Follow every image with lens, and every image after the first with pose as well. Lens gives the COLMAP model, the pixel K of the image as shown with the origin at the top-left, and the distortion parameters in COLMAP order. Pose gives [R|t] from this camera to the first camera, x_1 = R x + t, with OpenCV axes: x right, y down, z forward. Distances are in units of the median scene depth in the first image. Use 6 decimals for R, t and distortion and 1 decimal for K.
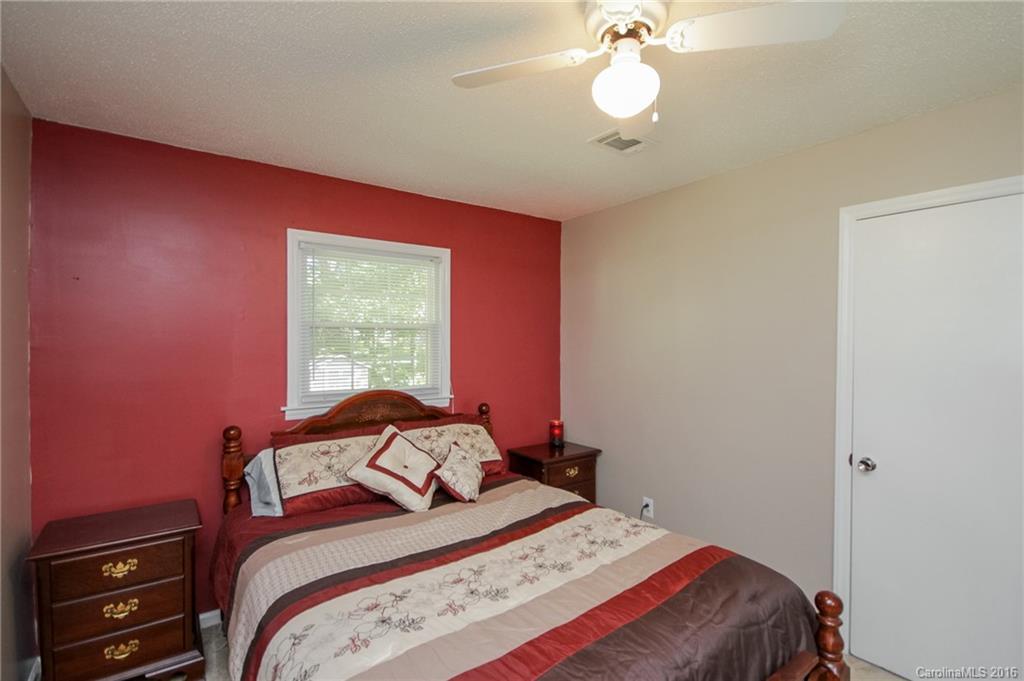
lens RADIAL K [[469.5, 0, 513.6], [0, 469.5, 338.7], [0, 0, 1]] dist [-0.013271, 0.001390]
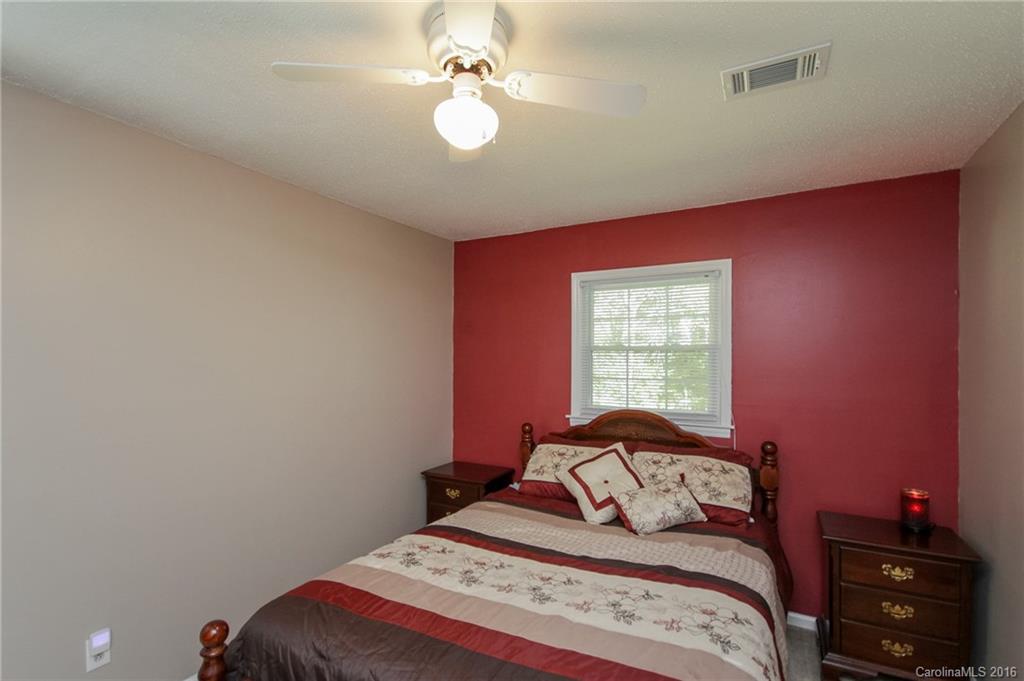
lens RADIAL K [[469.5, 0, 513.3], [0, 469.5, 351.7], [0, 0, 1]] dist [-0.013271, 0.001390]
pose [[0.421577, -0.012452, -0.906707, 0.652992], [0.004033, 0.999922, -0.011857, -0.011270], [0.906784, 0.001342, 0.421594, 0.357733]]
